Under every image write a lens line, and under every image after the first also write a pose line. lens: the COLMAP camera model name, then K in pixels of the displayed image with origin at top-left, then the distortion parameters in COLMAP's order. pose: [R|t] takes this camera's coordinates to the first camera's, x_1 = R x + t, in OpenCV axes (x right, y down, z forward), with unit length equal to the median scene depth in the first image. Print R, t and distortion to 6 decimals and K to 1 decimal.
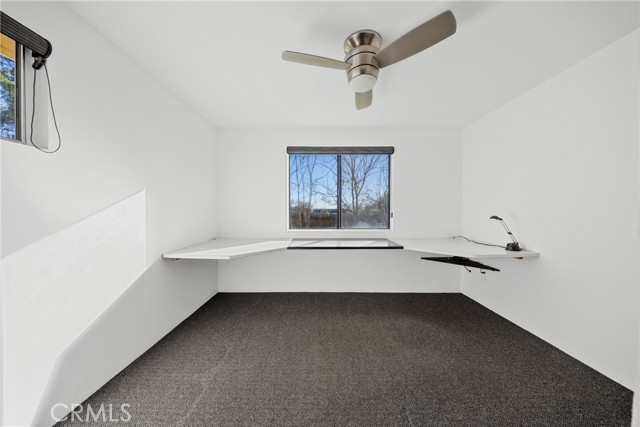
lens RADIAL K [[213.0, 0, 318.6], [0, 213.0, 211.7], [0, 0, 1]] dist [-0.001248, -0.001181]
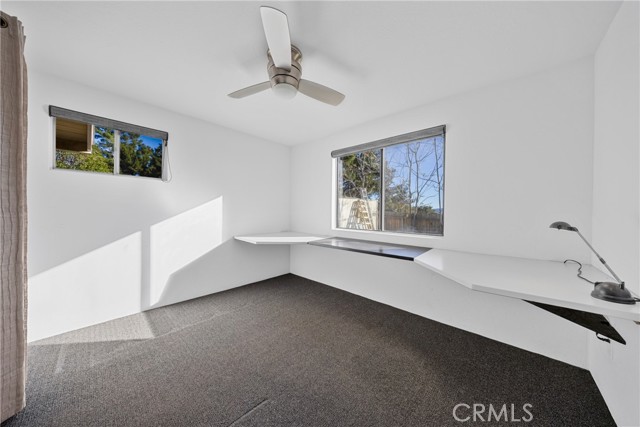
lens RADIAL K [[213.0, 0, 318.6], [0, 213.0, 211.7], [0, 0, 1]] dist [-0.001248, -0.001181]
pose [[0.732005, 0.012729, -0.681181, 0.671753], [-0.018702, 0.999824, -0.001413, 0.005308], [0.681043, 0.013774, 0.732114, 0.208117]]
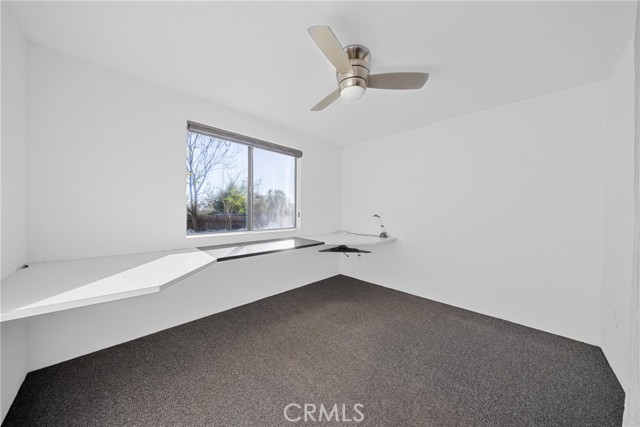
lens RADIAL K [[213.0, 0, 318.6], [0, 213.0, 211.7], [0, 0, 1]] dist [-0.001248, -0.001181]
pose [[0.710067, 0.000324, 0.704134, -0.423531], [-0.004981, 0.999977, 0.004562, -0.004333], [-0.704117, -0.006747, 0.710052, 0.219806]]
